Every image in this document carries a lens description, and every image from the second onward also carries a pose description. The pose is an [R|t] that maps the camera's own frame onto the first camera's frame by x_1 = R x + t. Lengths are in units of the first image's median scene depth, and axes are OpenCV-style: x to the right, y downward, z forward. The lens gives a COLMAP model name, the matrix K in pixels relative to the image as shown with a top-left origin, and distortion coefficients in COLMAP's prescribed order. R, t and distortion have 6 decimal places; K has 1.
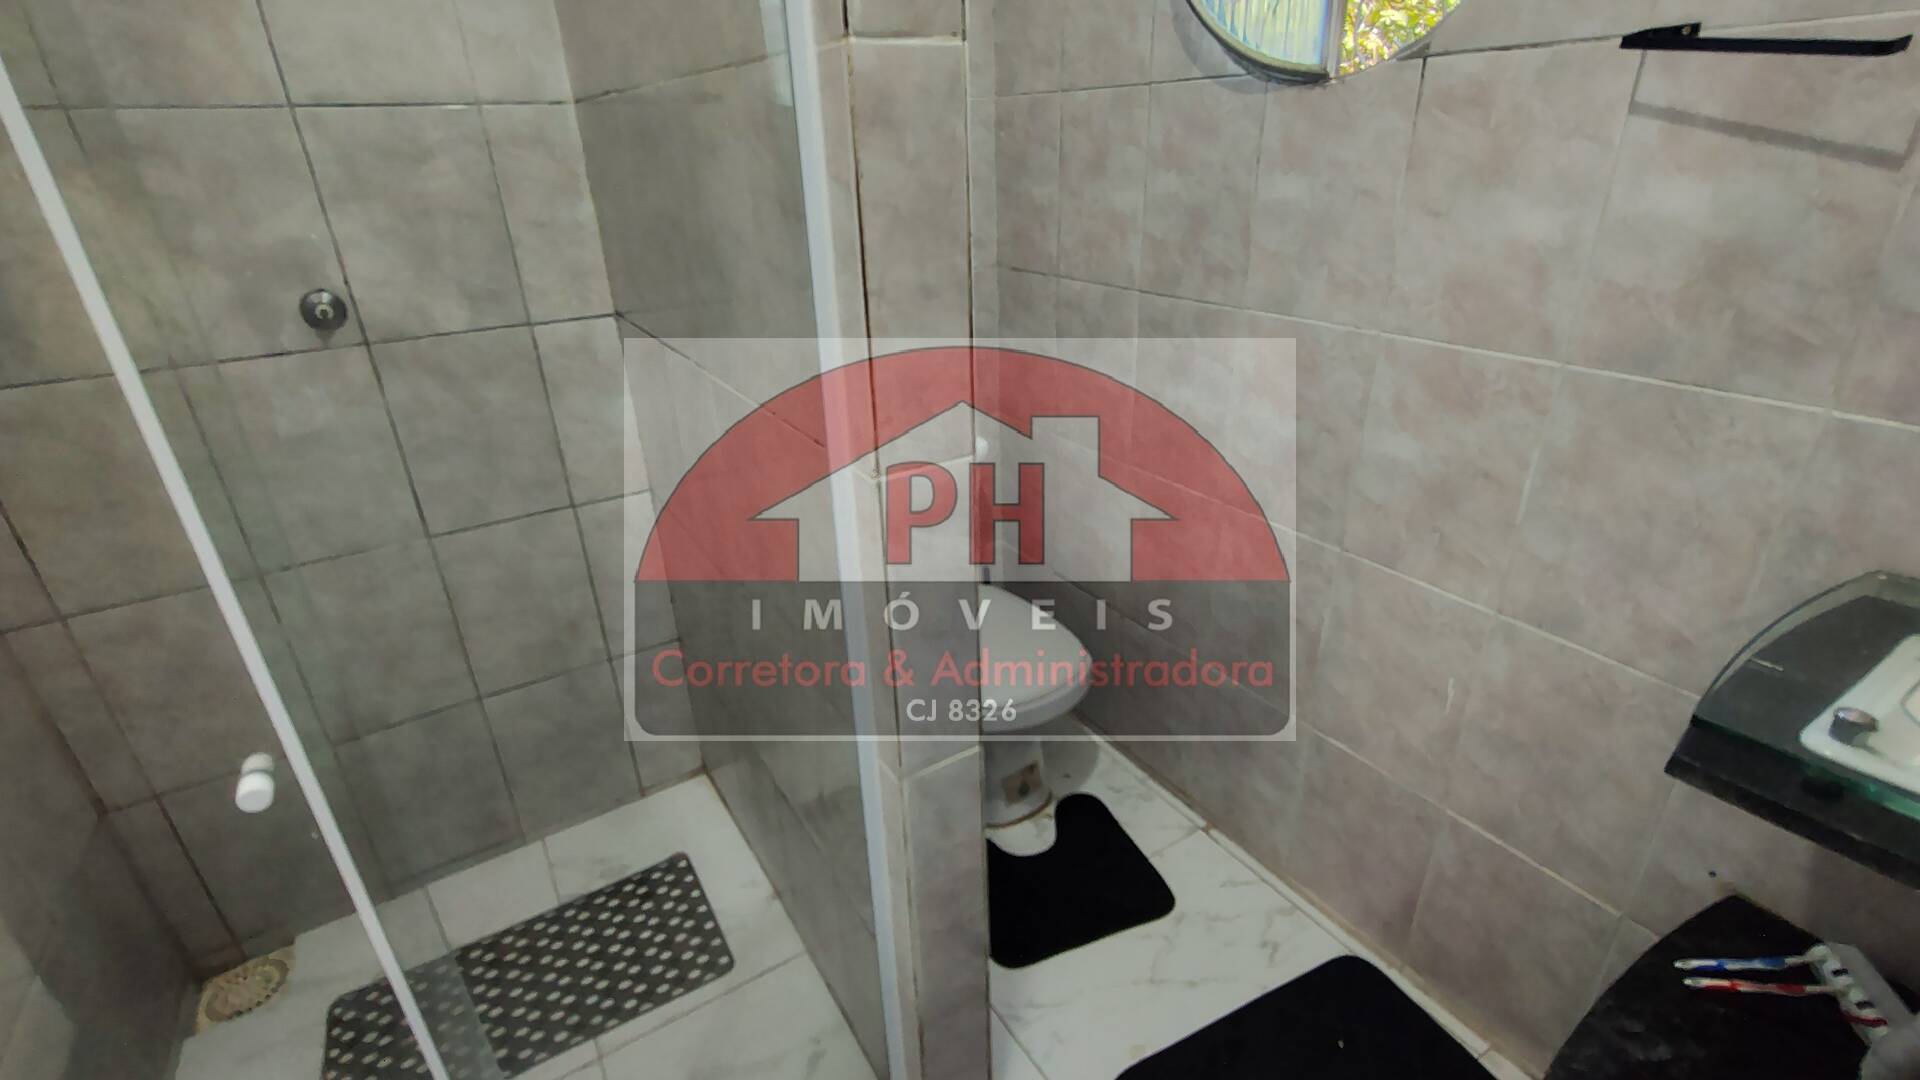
lens RADIAL K [[879.0, 0, 956.0], [0, 879.0, 543.0], [0, 0, 1]] dist [-0.010528, 0.006084]
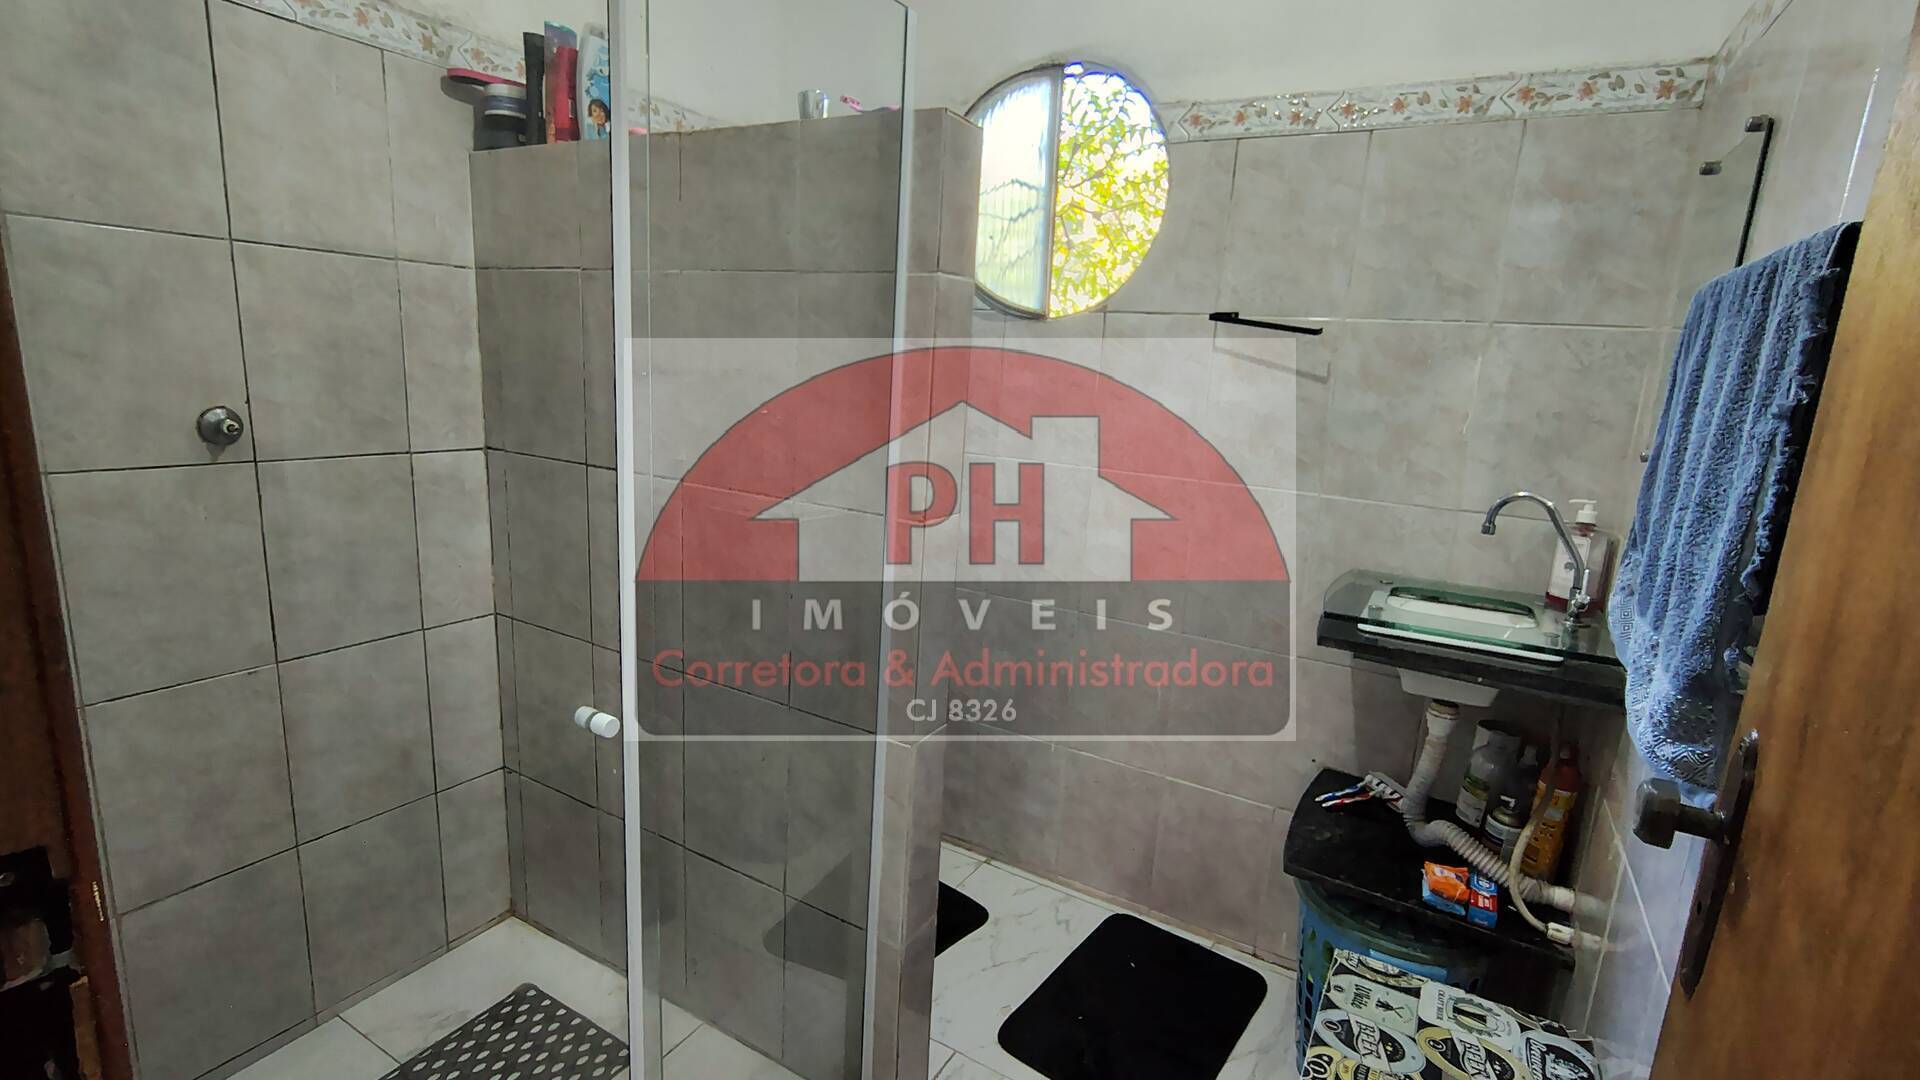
lens RADIAL K [[879.0, 0, 969.0], [0, 879.0, 535.6], [0, 0, 1]] dist [-0.010528, 0.006084]
pose [[0.880002, -0.013363, 0.474781, -0.412464], [0.119752, 0.973554, -0.194557, 0.143434], [-0.459625, 0.228067, 0.858330, -0.212820]]
